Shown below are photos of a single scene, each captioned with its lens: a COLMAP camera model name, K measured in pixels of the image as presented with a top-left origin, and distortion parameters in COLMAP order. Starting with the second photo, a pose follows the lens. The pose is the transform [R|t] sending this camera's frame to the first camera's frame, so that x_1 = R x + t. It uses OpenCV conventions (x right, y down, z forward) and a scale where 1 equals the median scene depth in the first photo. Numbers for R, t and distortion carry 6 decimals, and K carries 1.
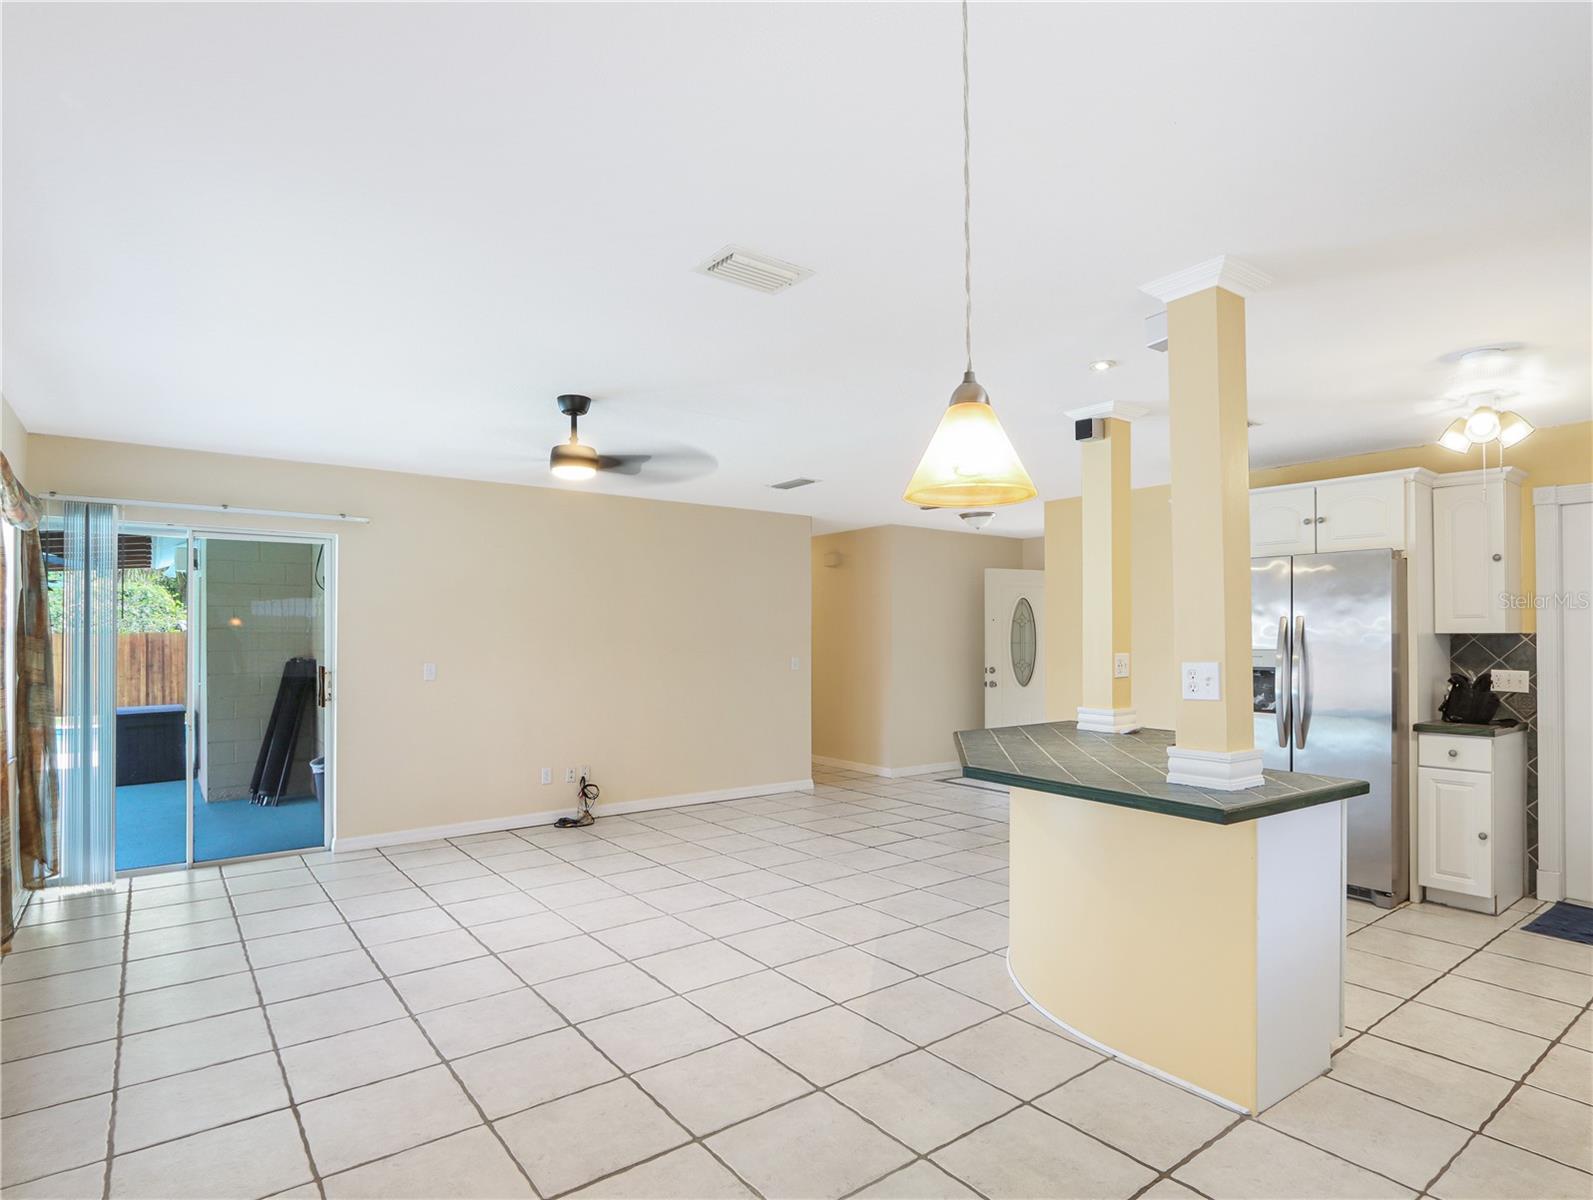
lens RADIAL K [[845.6, 0, 798.8], [0, 845.6, 641.9], [0, 0, 1]] dist [-0.004604, 0.000547]
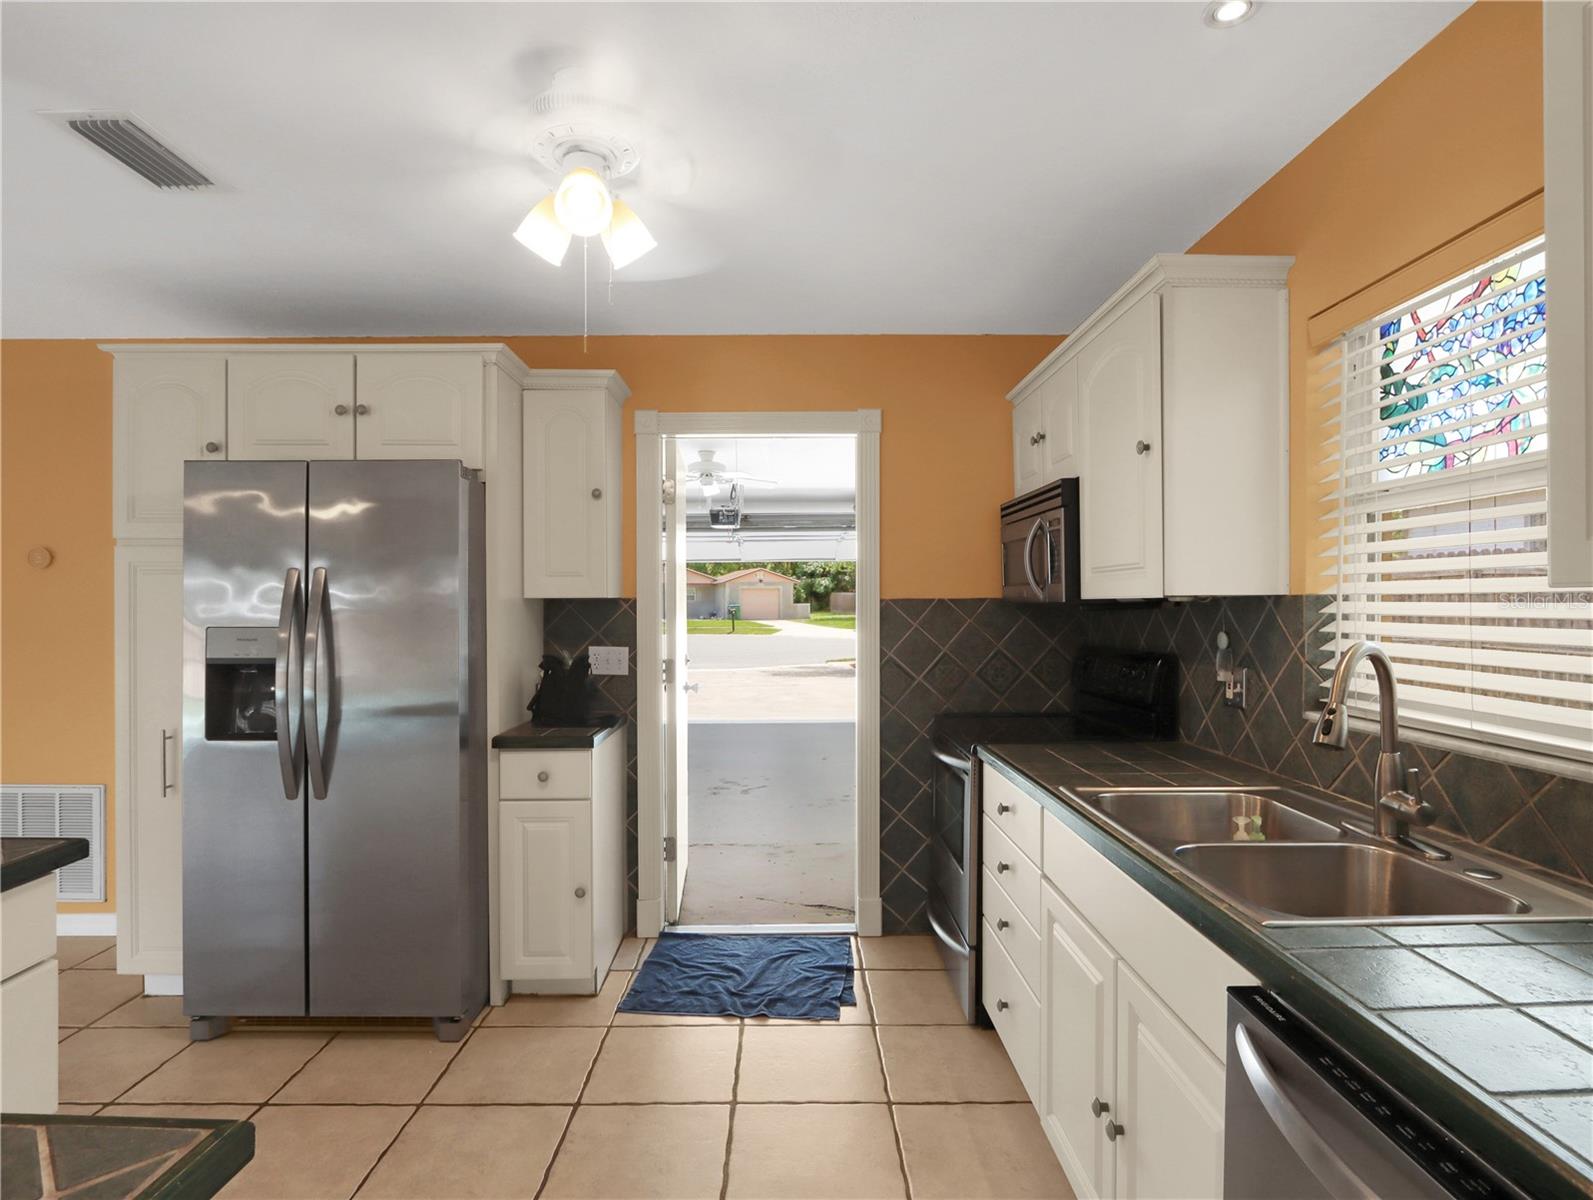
lens RADIAL K [[816.4, 0, 799.1], [0, 816.4, 603.7], [0, 0, 1]] dist [-0.002041, -0.000080]
pose [[0.593933, 0.001402, 0.804513, 0.354429], [0.005054, 0.999972, -0.005474, -0.000391], [-0.804498, 0.007317, 0.593910, 0.426338]]
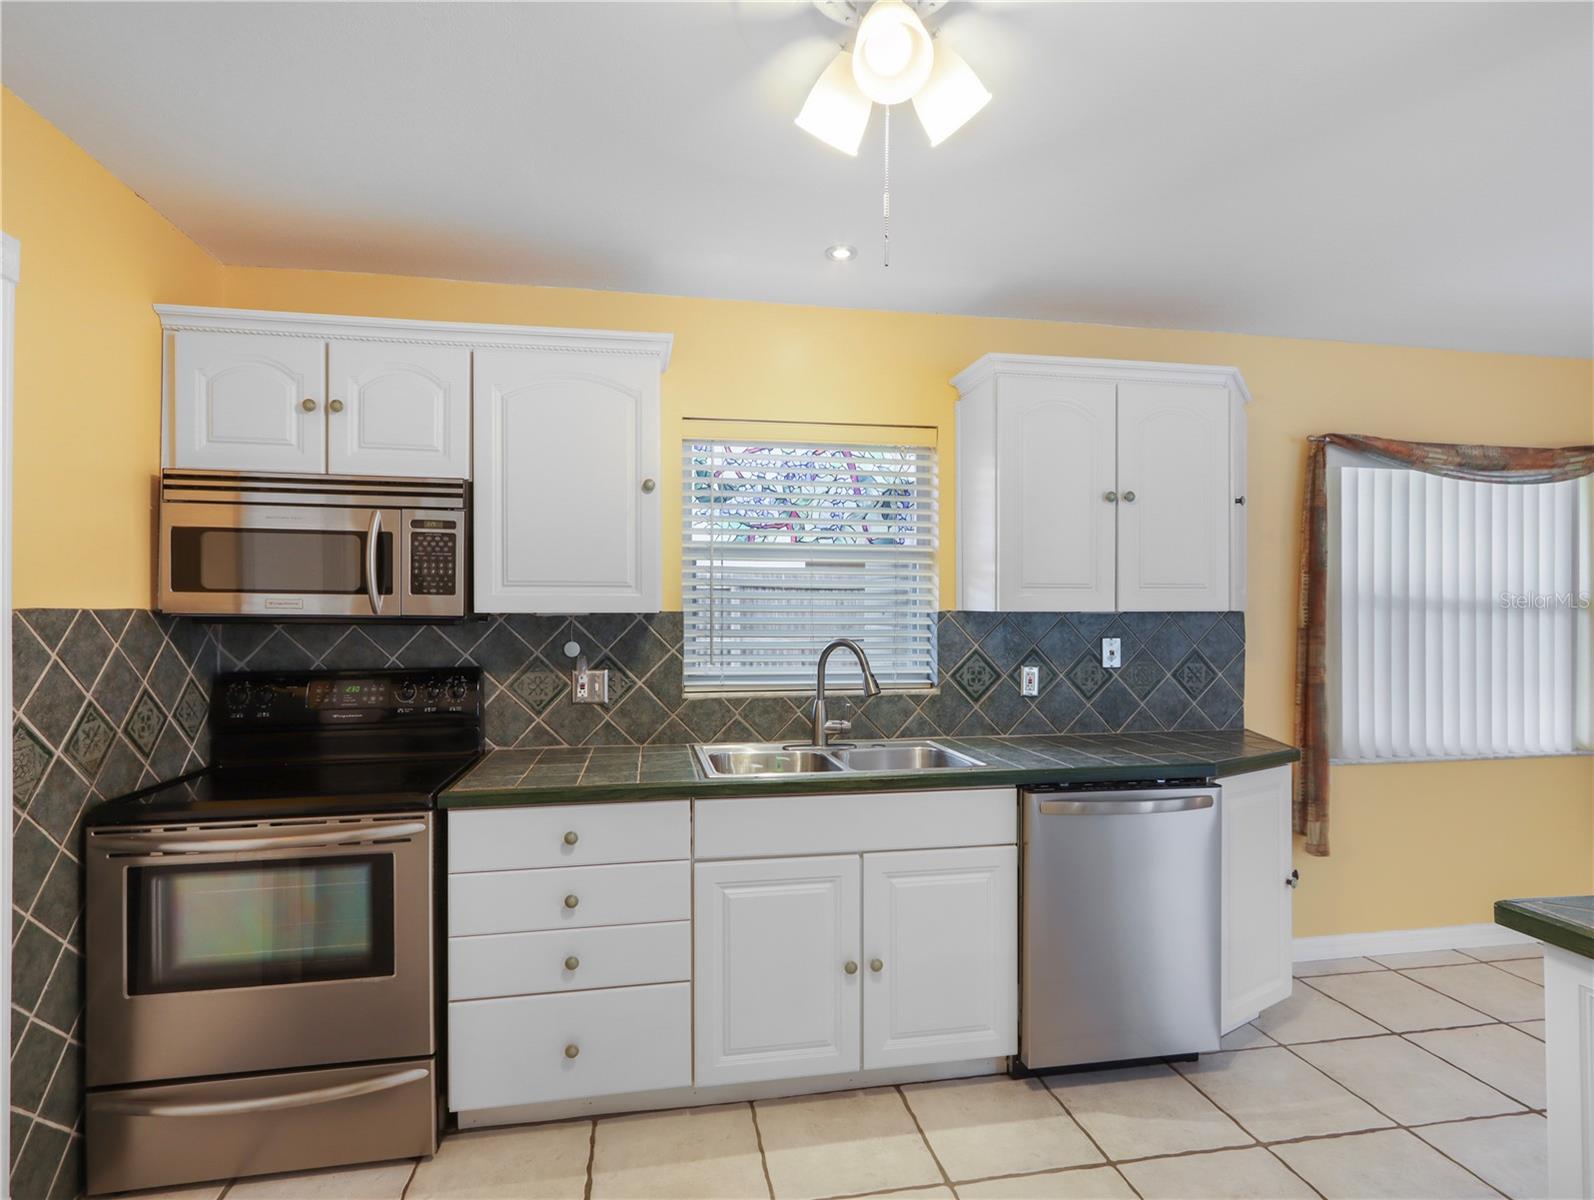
lens RADIAL K [[846.2, 0, 796.7], [0, 846.2, 605.5], [0, 0, 1]] dist [-0.004604, 0.000547]
pose [[-0.892110, 0.003387, 0.451805, 0.493681], [0.000824, 0.999982, -0.005870, -0.007709], [-0.451817, -0.004865, -0.892097, 1.008786]]
